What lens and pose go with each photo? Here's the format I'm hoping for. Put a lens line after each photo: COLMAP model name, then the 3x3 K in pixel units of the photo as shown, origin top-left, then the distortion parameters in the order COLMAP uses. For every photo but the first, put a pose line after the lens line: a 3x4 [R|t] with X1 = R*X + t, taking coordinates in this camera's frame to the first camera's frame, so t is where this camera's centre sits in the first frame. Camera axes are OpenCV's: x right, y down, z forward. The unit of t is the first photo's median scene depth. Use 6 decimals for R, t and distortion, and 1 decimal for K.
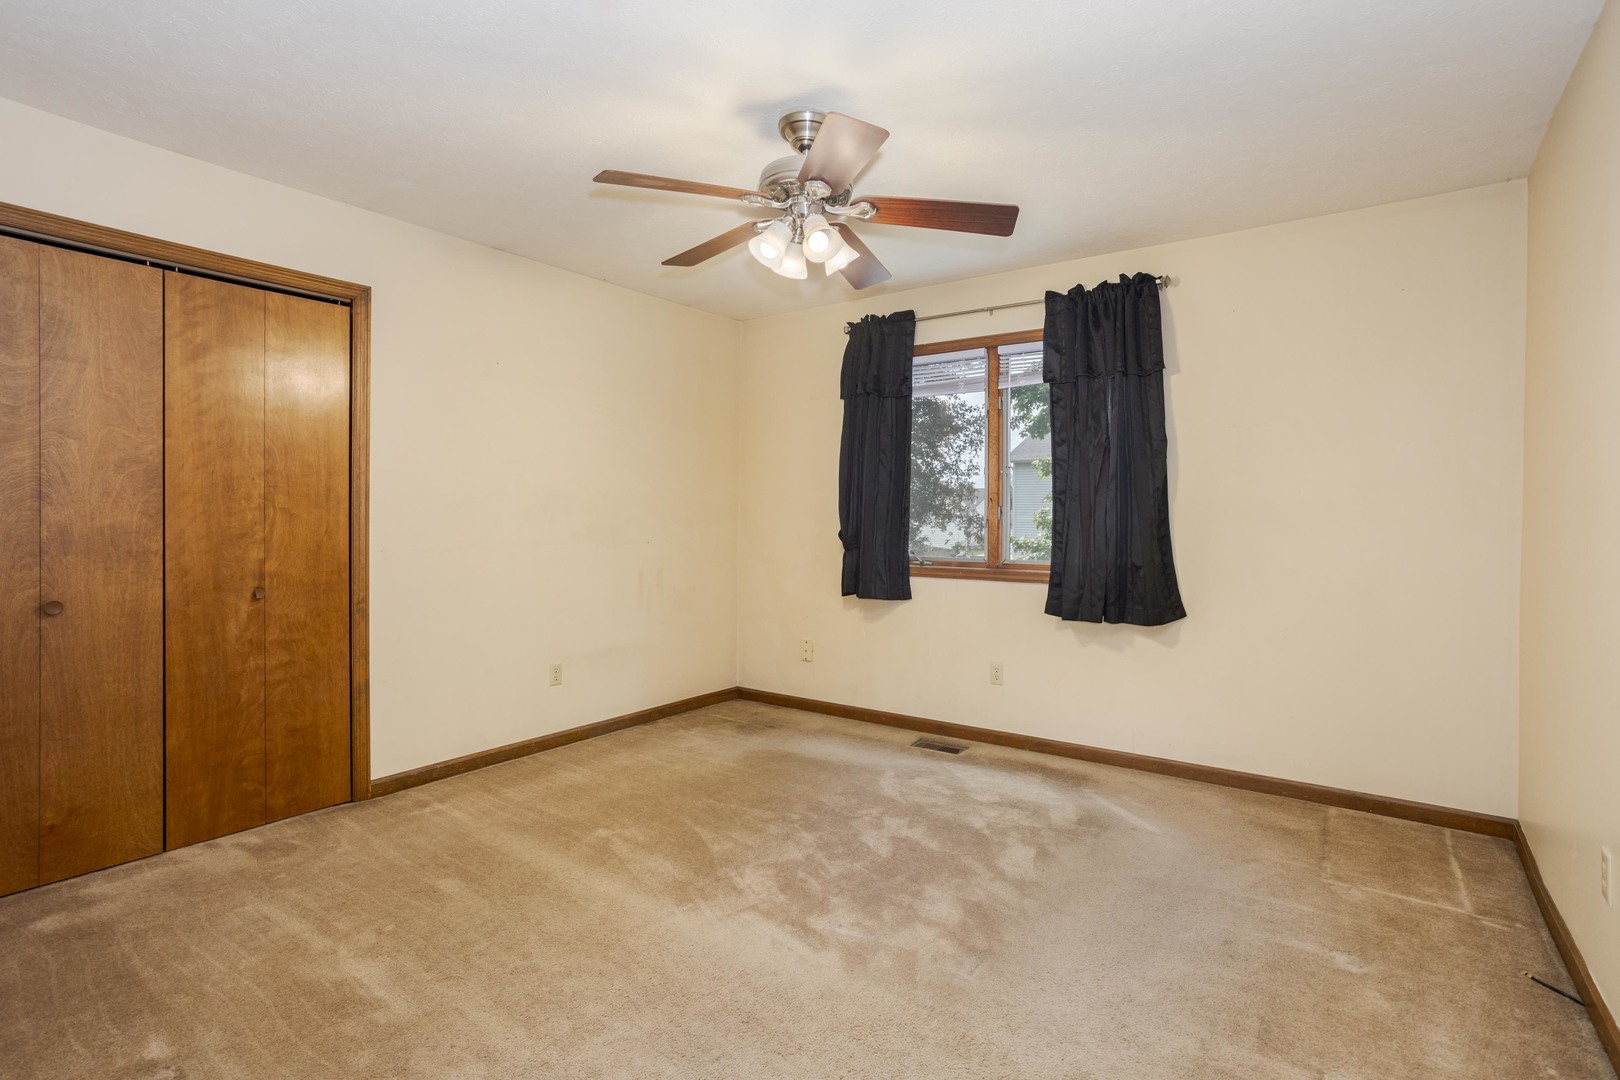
lens RADIAL K [[775.3, 0, 804.7], [0, 775.3, 521.8], [0, 0, 1]] dist [-0.060309, 0.029489]
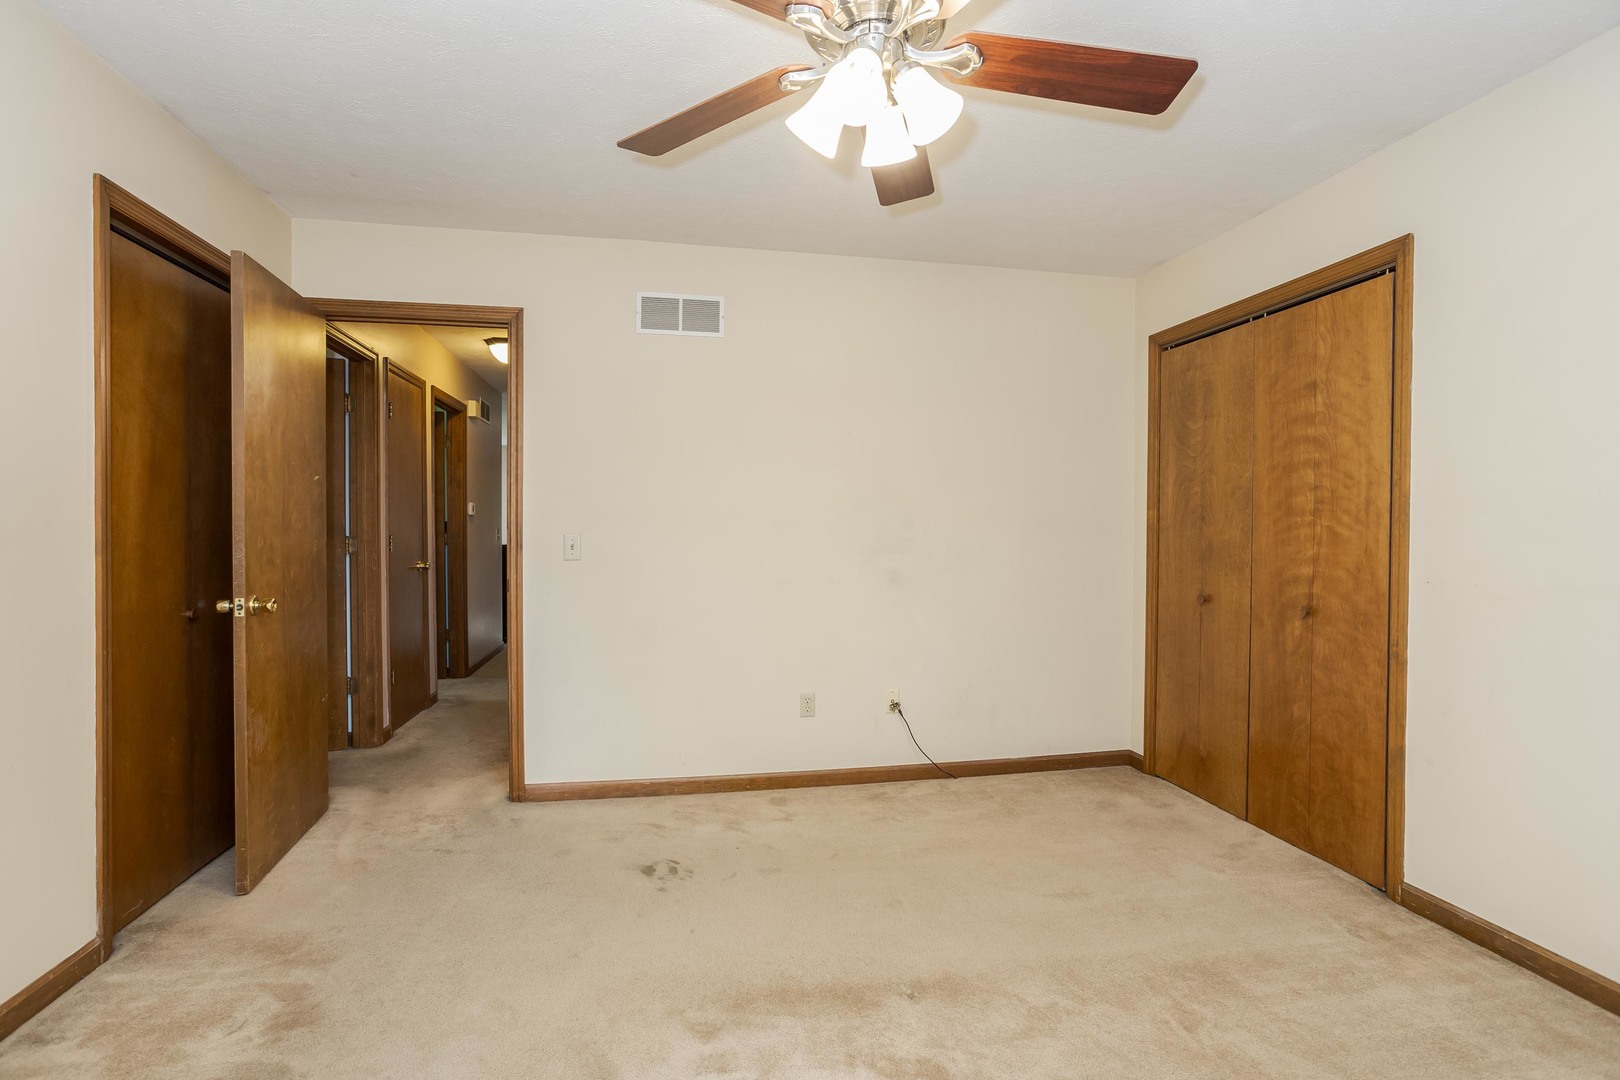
lens RADIAL K [[775.3, 0, 804.7], [0, 775.3, 521.8], [0, 0, 1]] dist [-0.060309, 0.029489]
pose [[-0.689204, -0.009718, -0.724502, 0.429302], [-0.007766, 0.999952, -0.006025, -0.011291], [0.724526, 0.001473, -0.689246, 1.189189]]
